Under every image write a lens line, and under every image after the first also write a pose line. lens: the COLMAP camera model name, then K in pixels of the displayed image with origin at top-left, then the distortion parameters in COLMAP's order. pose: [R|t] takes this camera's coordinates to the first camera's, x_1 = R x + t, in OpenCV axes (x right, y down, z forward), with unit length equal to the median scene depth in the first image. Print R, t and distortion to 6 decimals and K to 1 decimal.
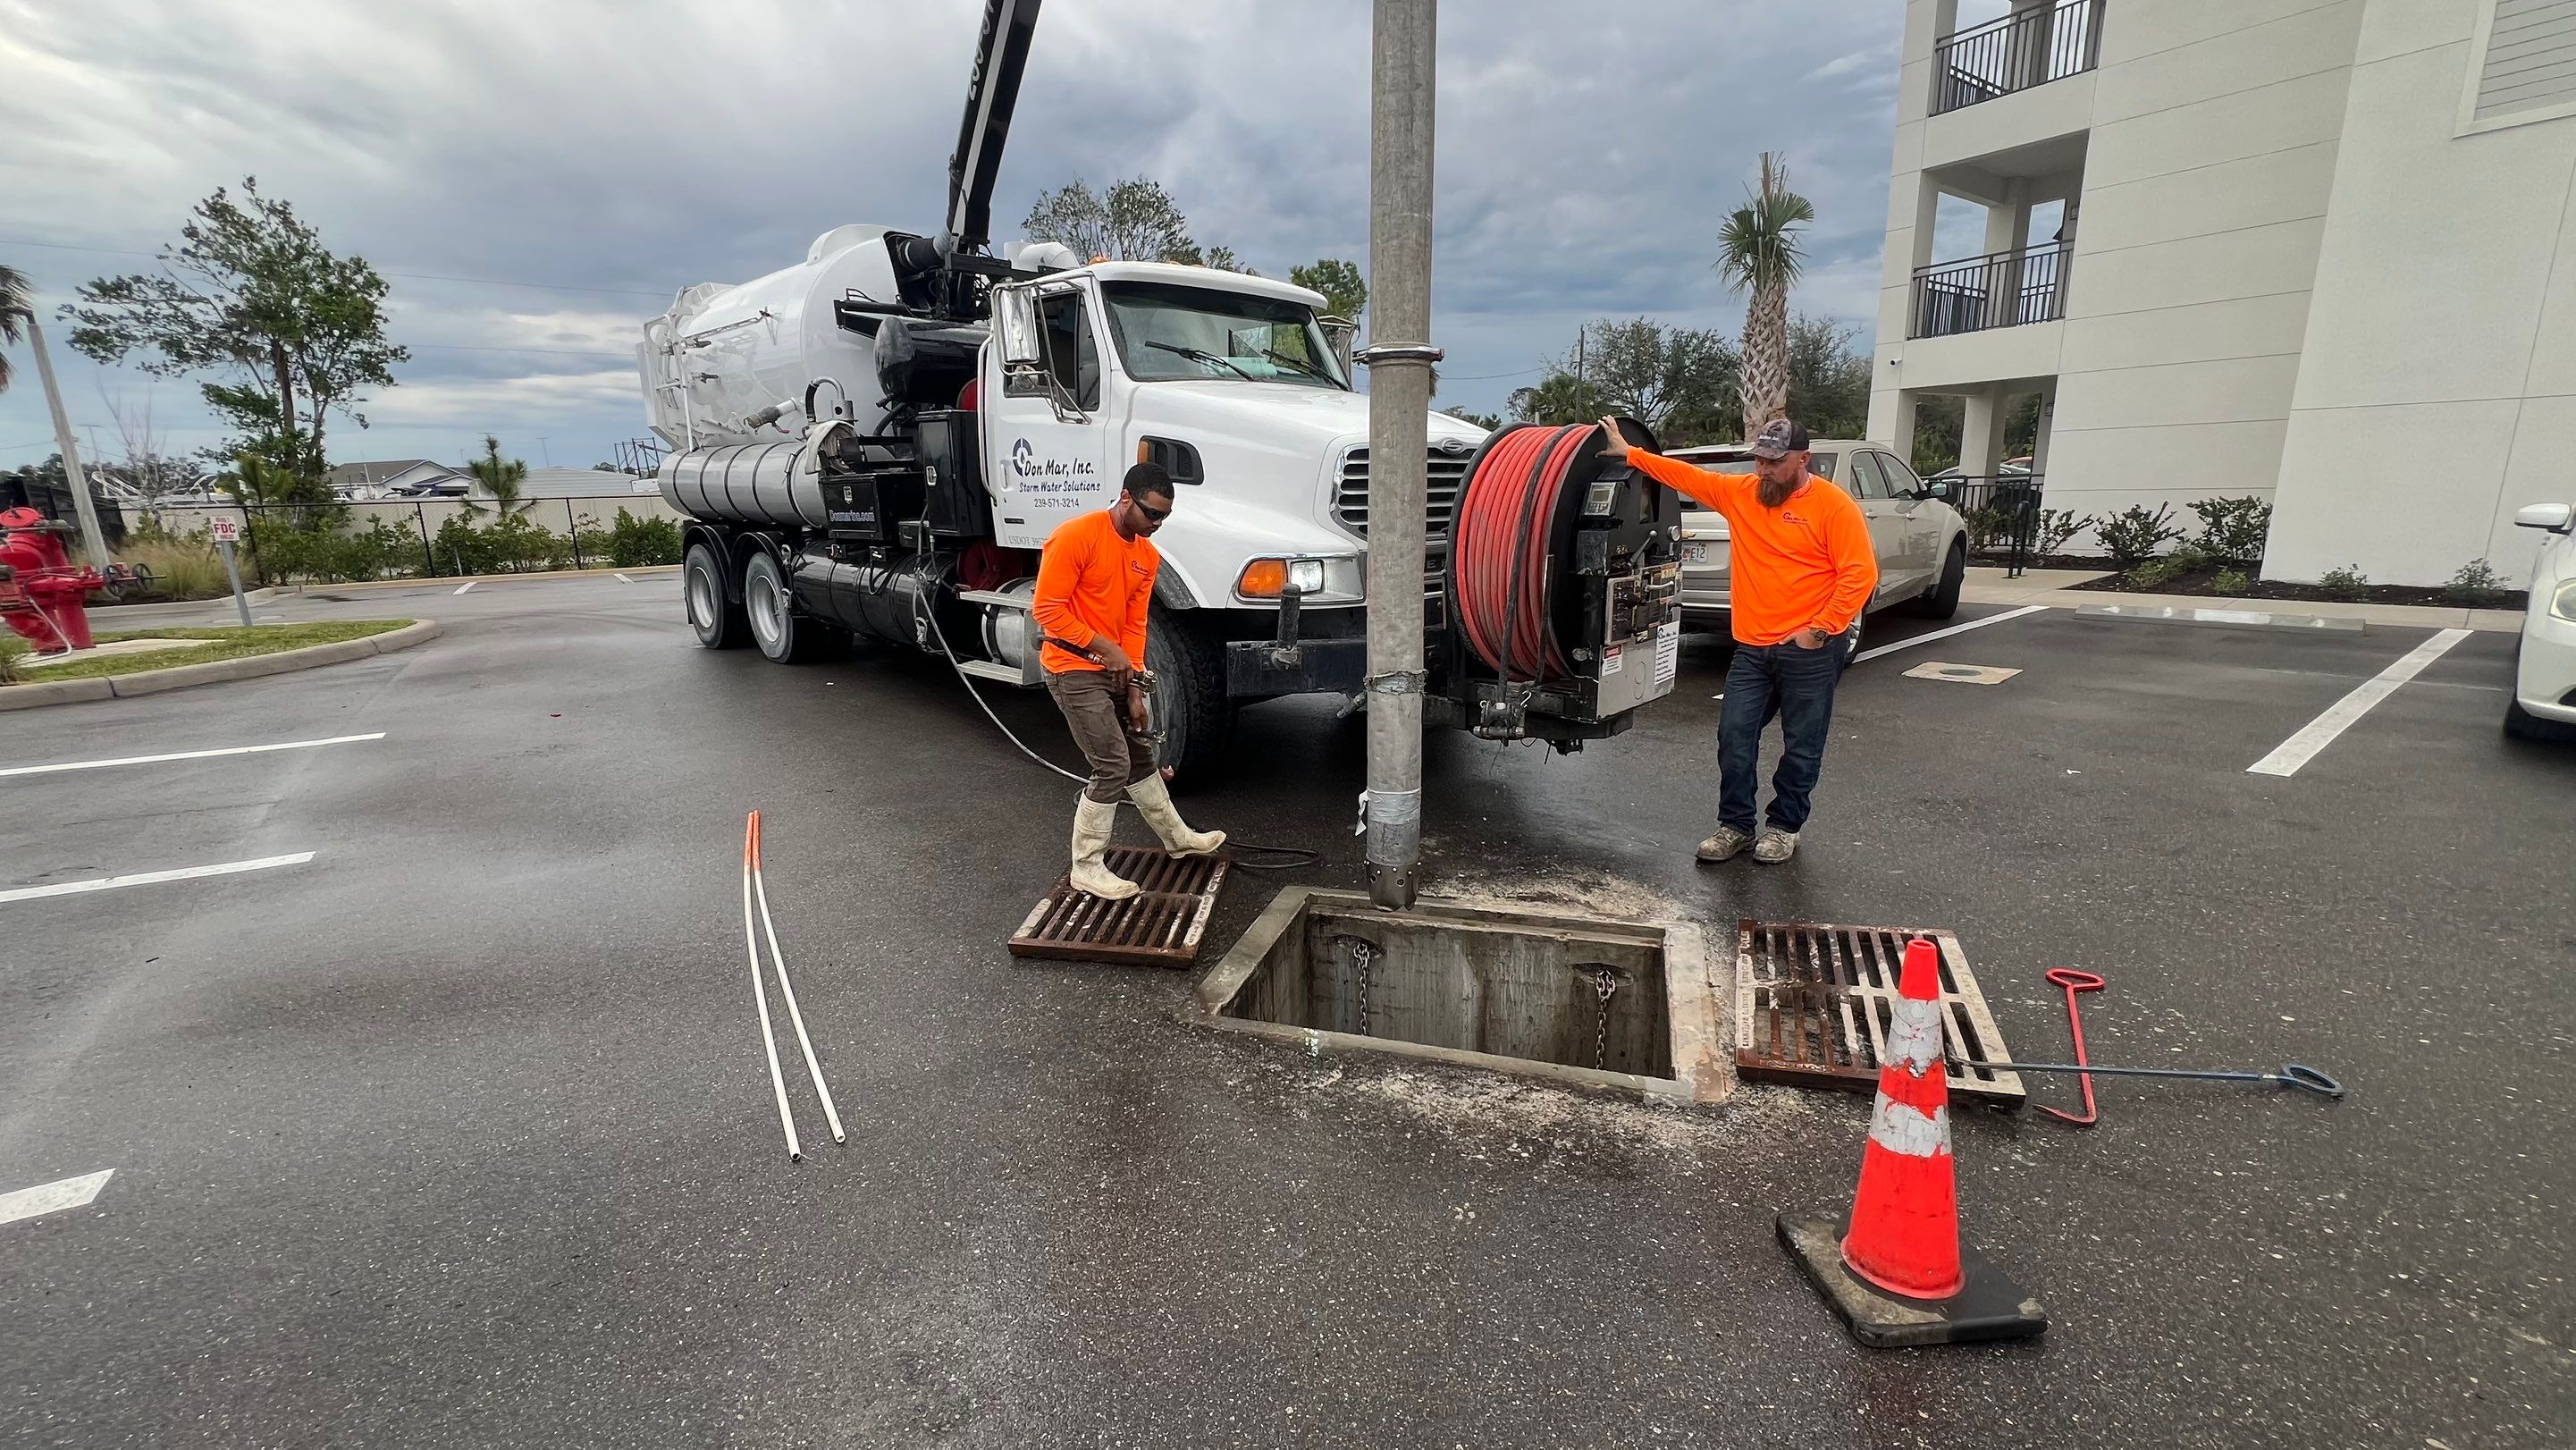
lens RADIAL K [[1027.4, 0, 1278.3], [0, 1027.4, 722.2], [0, 0, 1]] dist [-0.004069, -0.000150]
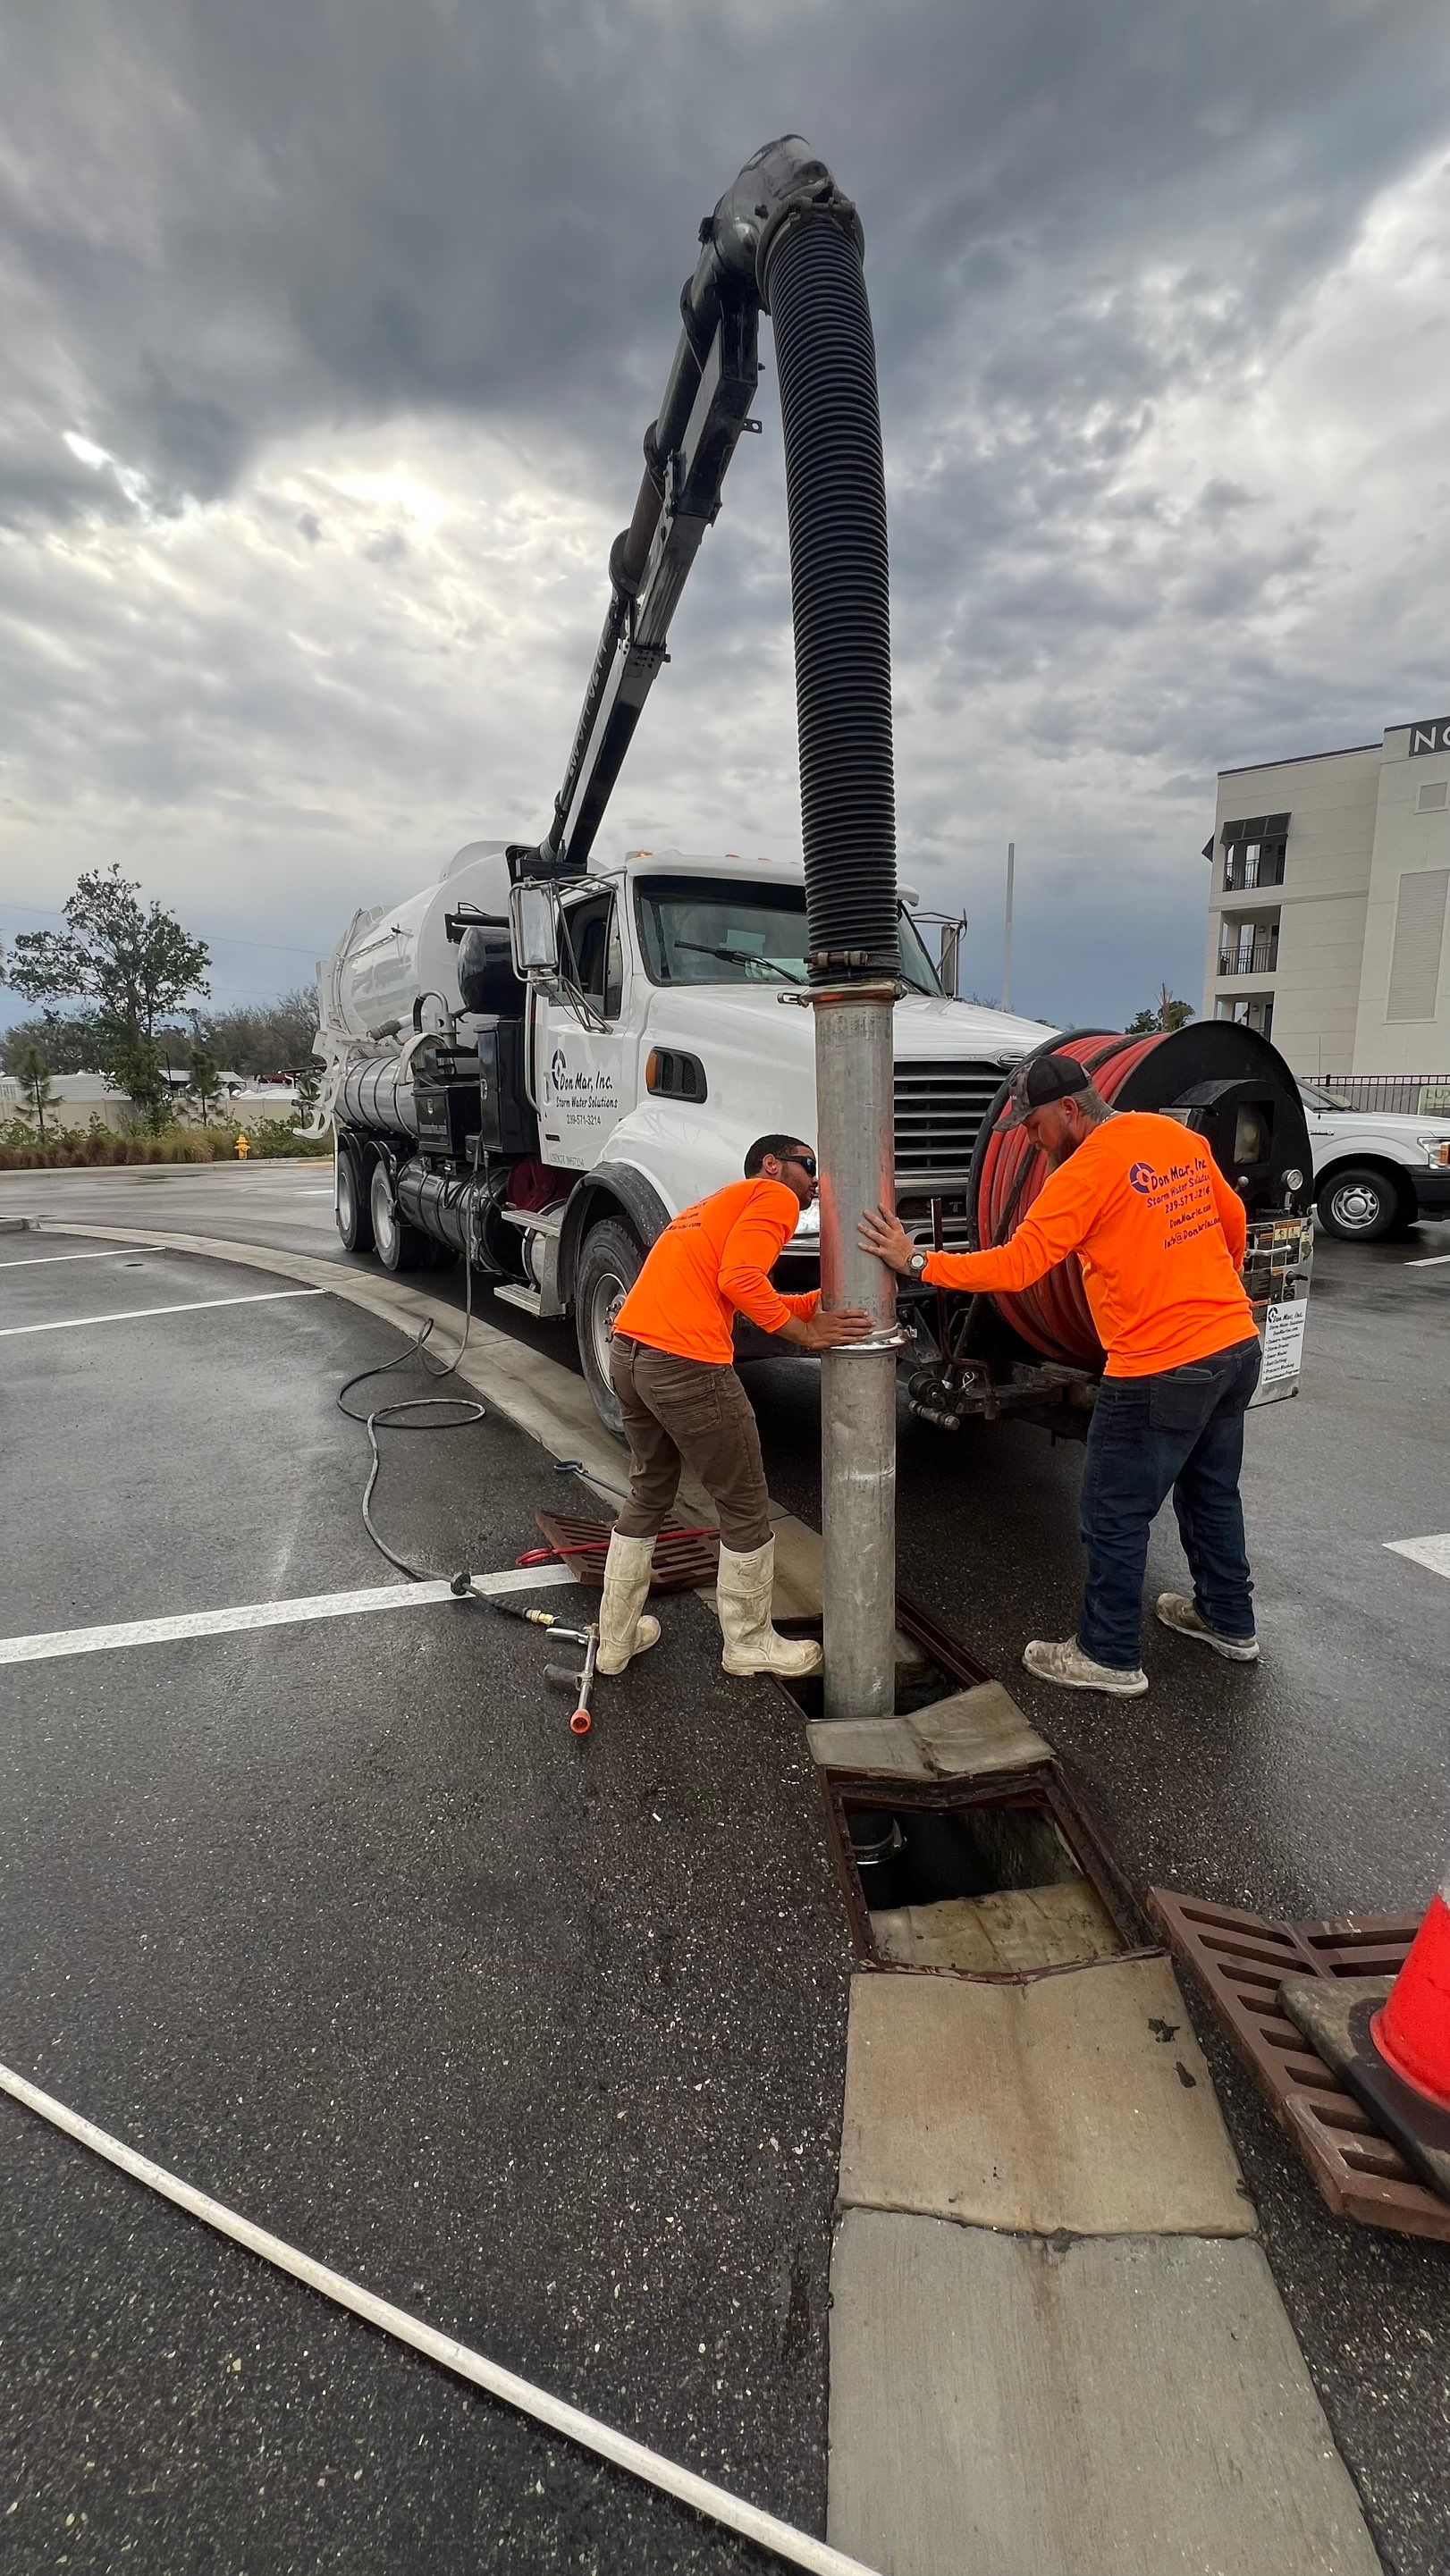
lens RADIAL K [[1052.5, 0, 726.7], [0, 1052.5, 1273.4], [0, 0, 1]] dist [0.003262, 0.000072]
pose [[0.961767, 0.057891, -0.267681, 0.142293], [-0.074048, 0.995967, -0.050655, -0.035767], [0.263669, 0.068539, 0.962175, 0.130164]]
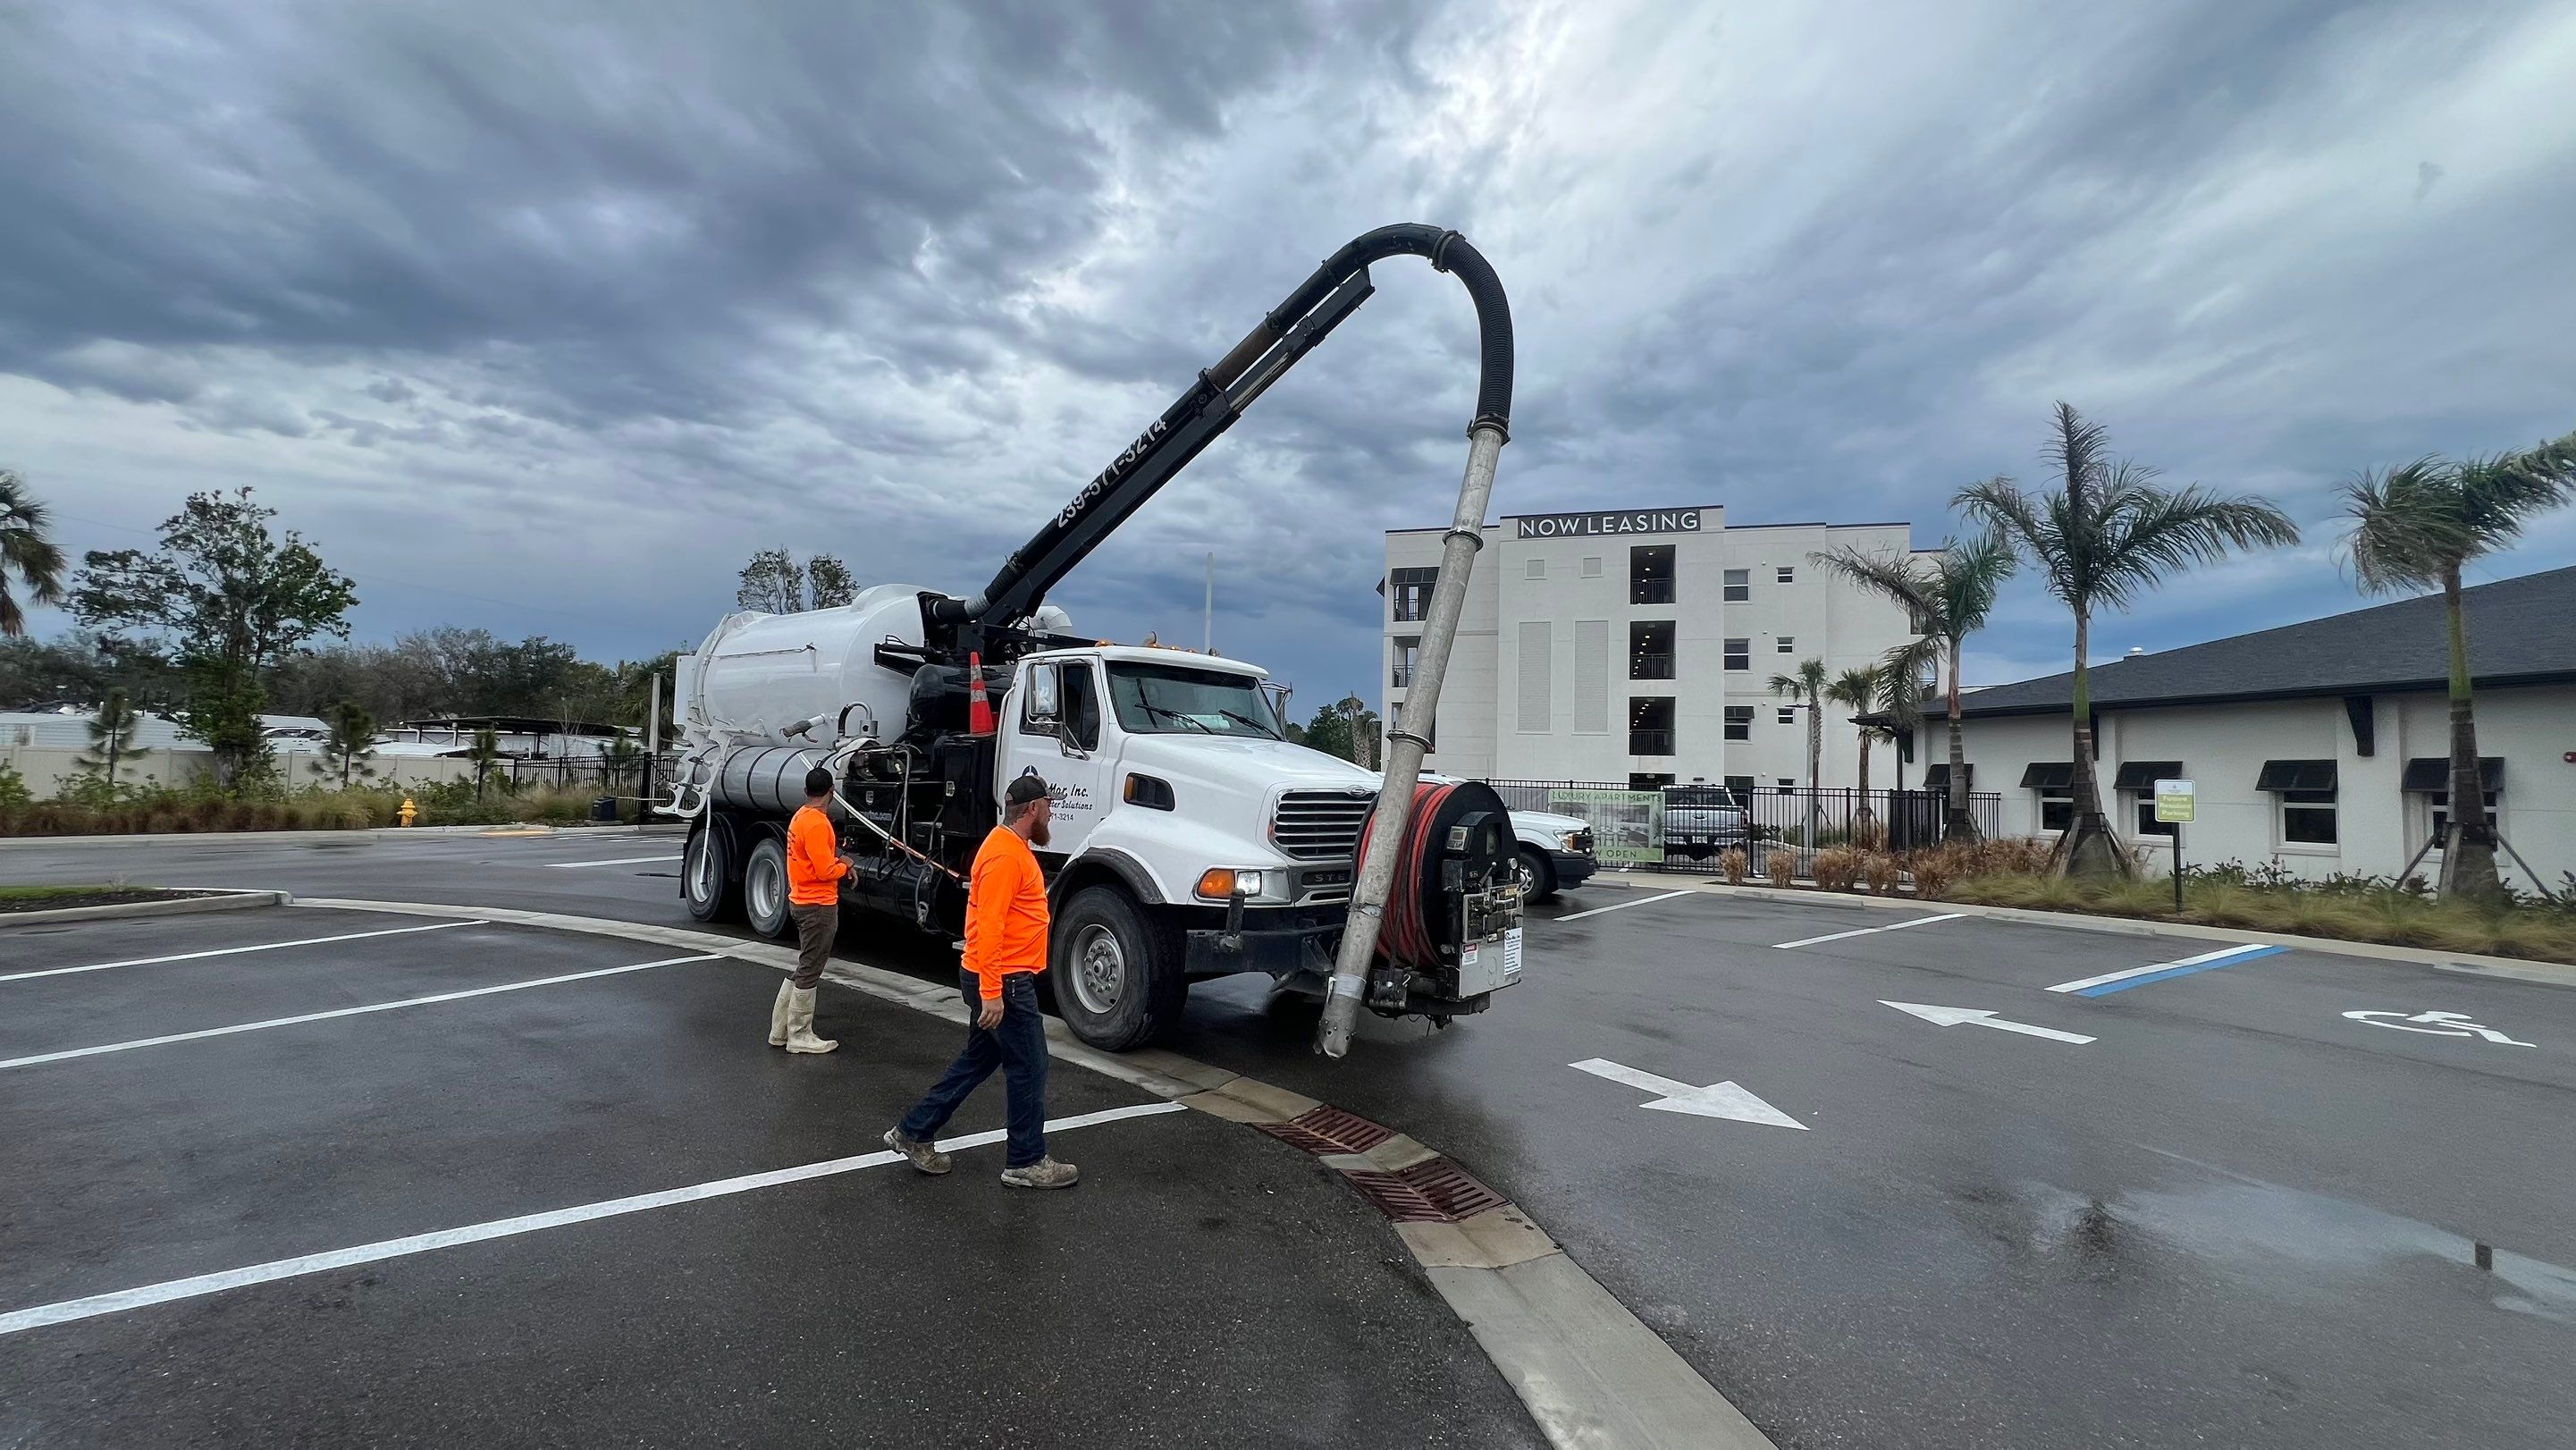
lens RADIAL K [[1036.8, 0, 1297.1], [0, 1036.8, 727.5], [0, 0, 1]] dist [-0.007975, 0.002622]
pose [[0.996796, 0.049777, 0.062610, -0.003289], [-0.030686, 0.960851, -0.275361, 0.023923], [-0.073865, 0.272557, 0.959300, -0.256760]]
